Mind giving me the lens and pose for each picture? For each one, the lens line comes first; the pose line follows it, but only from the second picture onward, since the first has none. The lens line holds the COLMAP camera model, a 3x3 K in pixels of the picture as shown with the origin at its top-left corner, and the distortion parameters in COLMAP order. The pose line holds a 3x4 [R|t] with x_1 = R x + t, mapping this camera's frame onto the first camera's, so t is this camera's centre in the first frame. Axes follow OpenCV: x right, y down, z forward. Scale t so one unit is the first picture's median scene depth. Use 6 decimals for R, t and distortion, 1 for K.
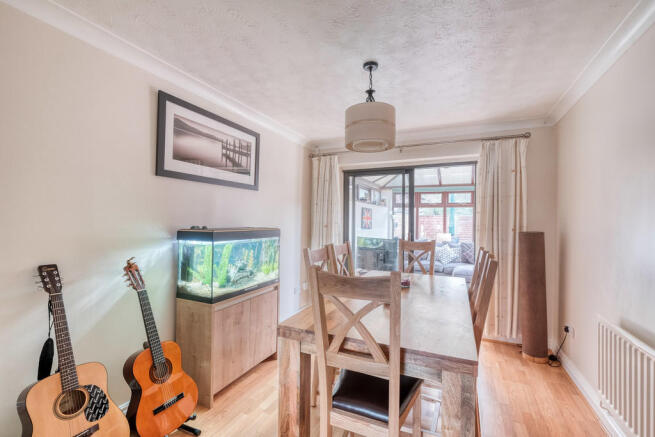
lens RADIAL K [[283.4, 0, 327.1], [0, 283.4, 220.2], [0, 0, 1]] dist [-0.000191, -0.000289]
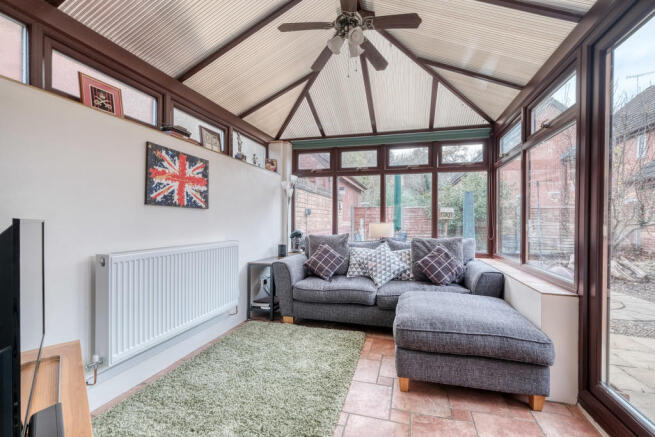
lens RADIAL K [[283.4, 0, 328.6], [0, 283.4, 220.6], [0, 0, 1]] dist [-0.000191, -0.000289]
pose [[0.985300, -0.007203, 0.170682, 0.220848], [0.007194, 0.999974, 0.000675, 0.041045], [-0.170683, 0.000563, 0.985326, 0.485473]]
